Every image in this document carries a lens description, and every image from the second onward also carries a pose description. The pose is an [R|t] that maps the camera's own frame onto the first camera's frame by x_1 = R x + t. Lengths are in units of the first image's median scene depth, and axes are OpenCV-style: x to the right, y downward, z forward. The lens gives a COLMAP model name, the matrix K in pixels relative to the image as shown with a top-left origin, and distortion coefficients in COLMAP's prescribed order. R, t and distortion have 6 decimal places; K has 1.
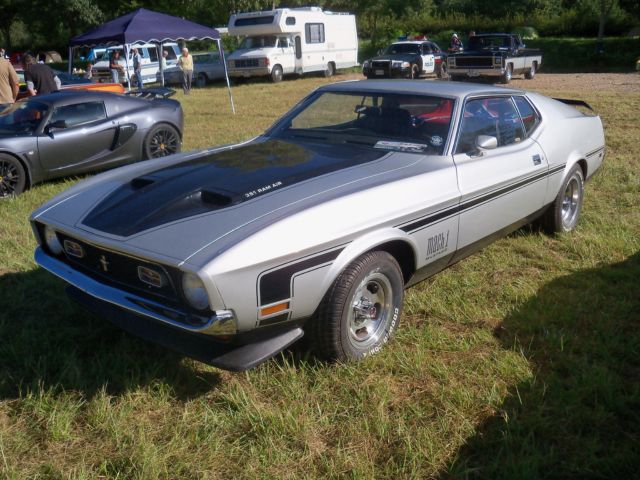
lens RADIAL K [[655.1, 0, 320.0], [0, 655.1, 240.0], [0, 0, 1]] dist [-0.128688, 0.011366]
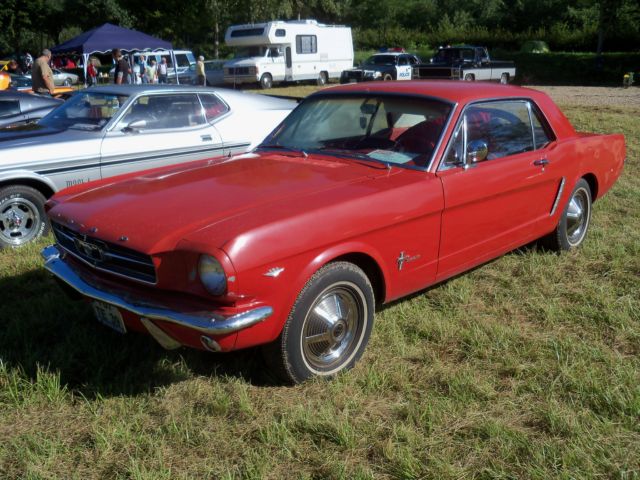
lens RADIAL K [[650.7, 0, 320.0], [0, 650.7, 240.0], [0, 0, 1]] dist [-0.133614, -0.005482]
pose [[0.996170, 0.036915, -0.079263, 0.117936], [-0.037868, 0.999227, -0.010559, 0.017569], [0.078812, 0.013520, 0.996798, -0.065273]]
